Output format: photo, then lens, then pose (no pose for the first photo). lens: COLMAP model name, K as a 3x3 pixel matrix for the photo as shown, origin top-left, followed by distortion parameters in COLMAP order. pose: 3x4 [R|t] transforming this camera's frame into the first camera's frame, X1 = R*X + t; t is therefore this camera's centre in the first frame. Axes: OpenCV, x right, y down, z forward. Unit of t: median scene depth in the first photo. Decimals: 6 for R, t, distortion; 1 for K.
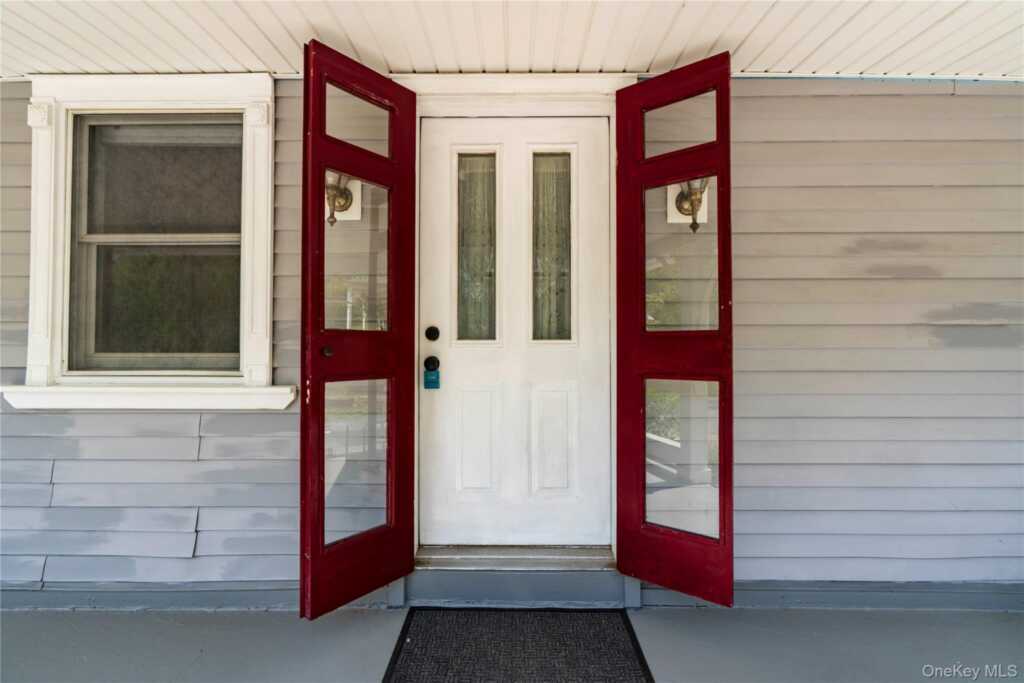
lens RADIAL K [[472.4, 0, 518.4], [0, 472.4, 338.5], [0, 0, 1]] dist [-0.004239, 0.000635]
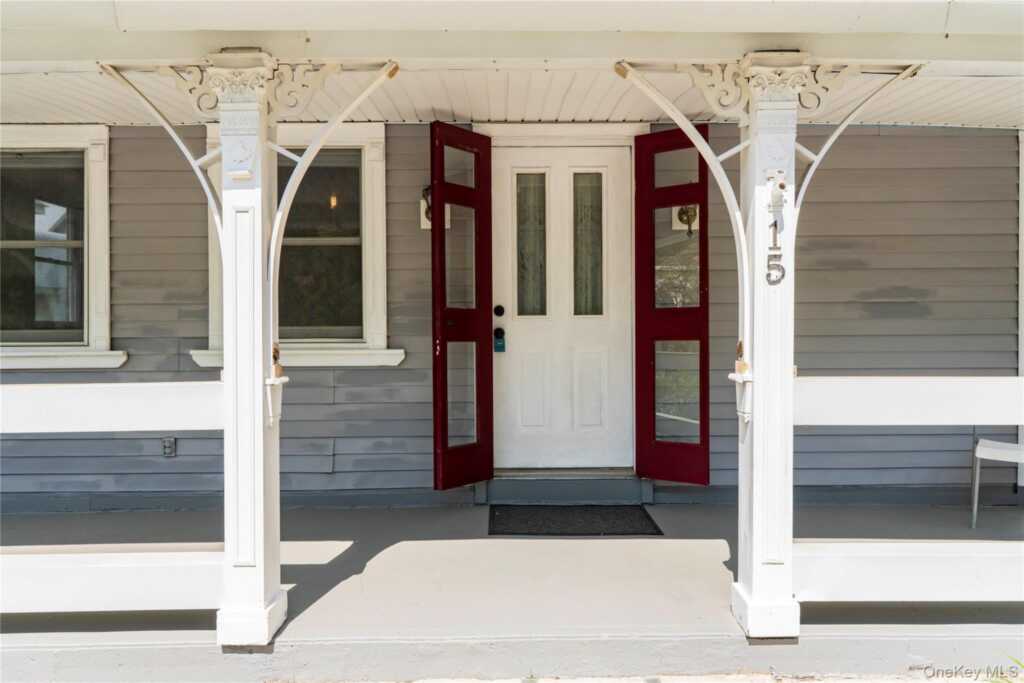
lens RADIAL K [[820.3, 0, 512.0], [0, 820.3, 341.5], [0, 0, 1]] dist [0.005334, 0.000819]
pose [[0.999836, -0.006604, 0.016860, -0.197968], [0.006238, 0.999745, 0.021721, 0.028298], [-0.016999, -0.021612, 0.999622, -1.409586]]
